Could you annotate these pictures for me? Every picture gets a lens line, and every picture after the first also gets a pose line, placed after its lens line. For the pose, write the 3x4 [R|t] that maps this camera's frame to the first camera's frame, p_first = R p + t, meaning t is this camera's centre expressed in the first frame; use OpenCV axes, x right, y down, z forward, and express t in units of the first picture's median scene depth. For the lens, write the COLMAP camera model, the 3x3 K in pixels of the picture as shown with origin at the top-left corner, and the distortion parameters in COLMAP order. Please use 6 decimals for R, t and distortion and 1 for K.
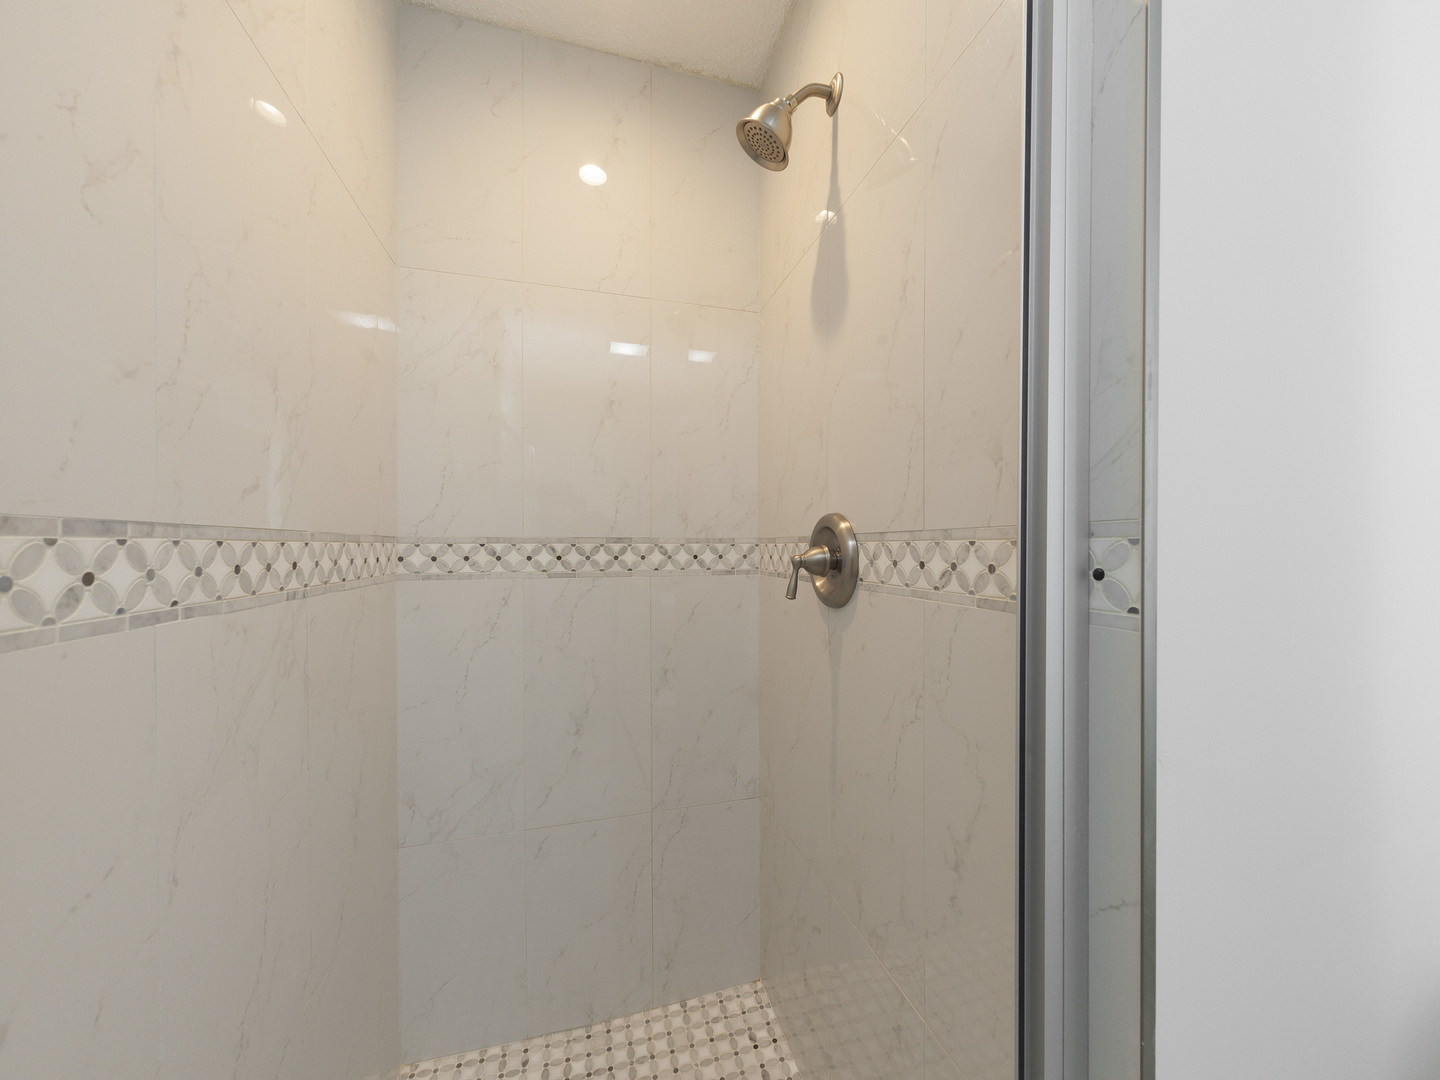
lens RADIAL K [[526.3, 0, 715.7], [0, 526.3, 546.2], [0, 0, 1]] dist [0.001736, 0.000378]
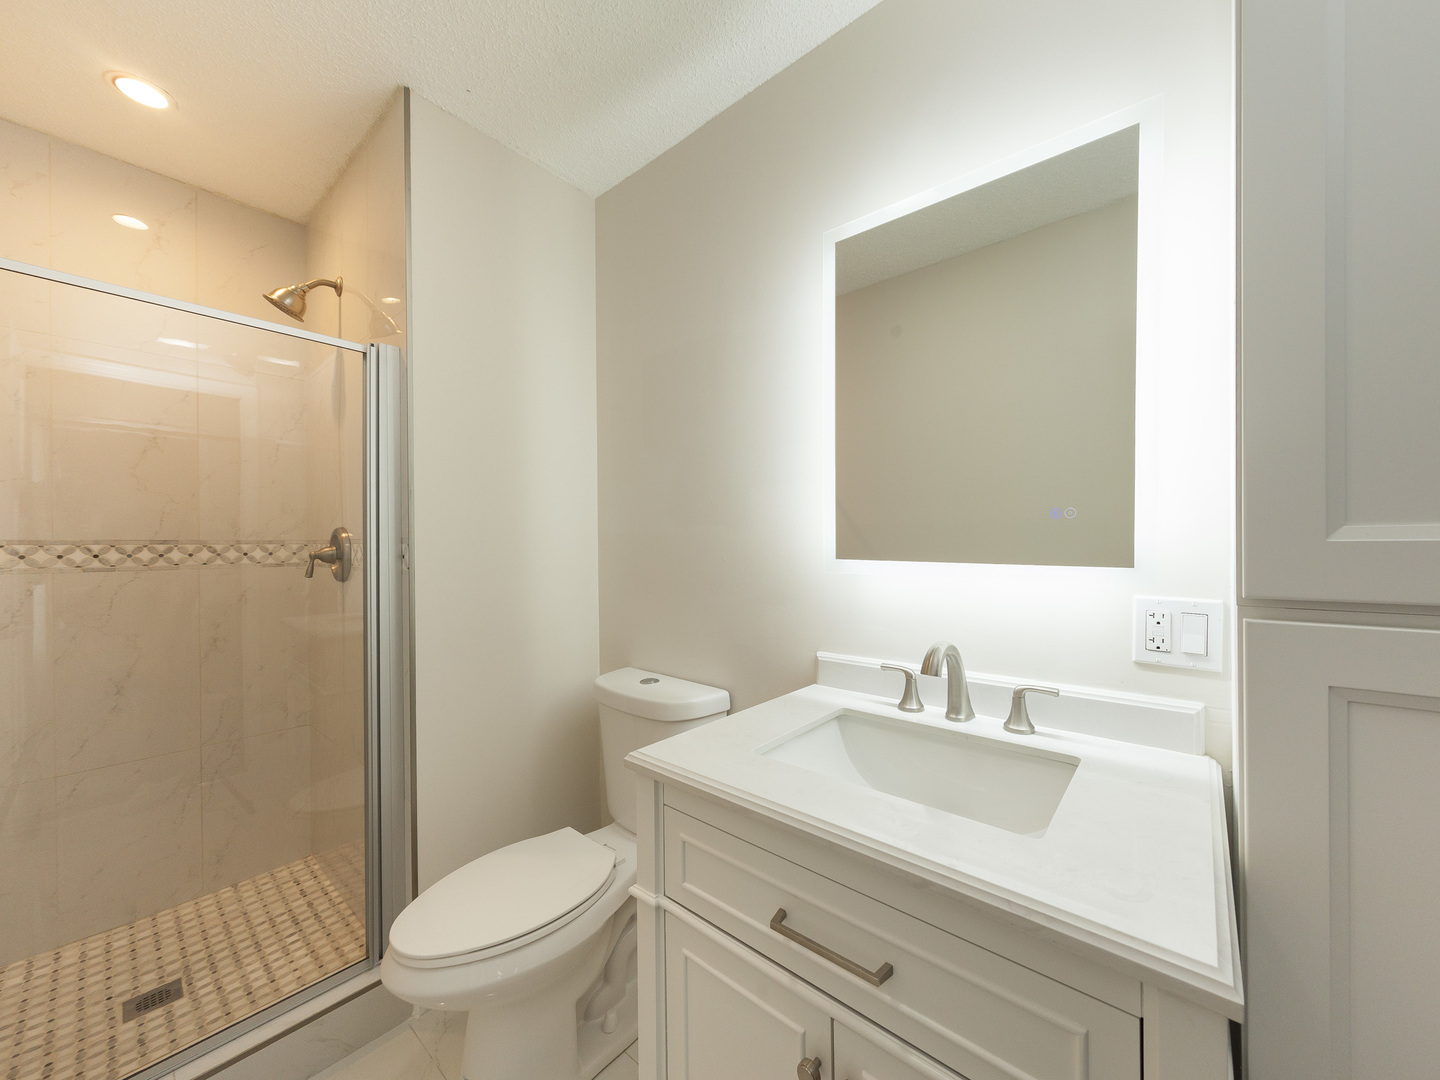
lens RADIAL K [[526.3, 0, 725.1], [0, 526.3, 544.5], [0, 0, 1]] dist [0.001736, 0.000378]
pose [[0.811771, -0.003241, 0.583967, 0.182612], [0.001928, 0.999994, 0.002871, -0.006597], [-0.583973, -0.001204, 0.811772, -0.880786]]
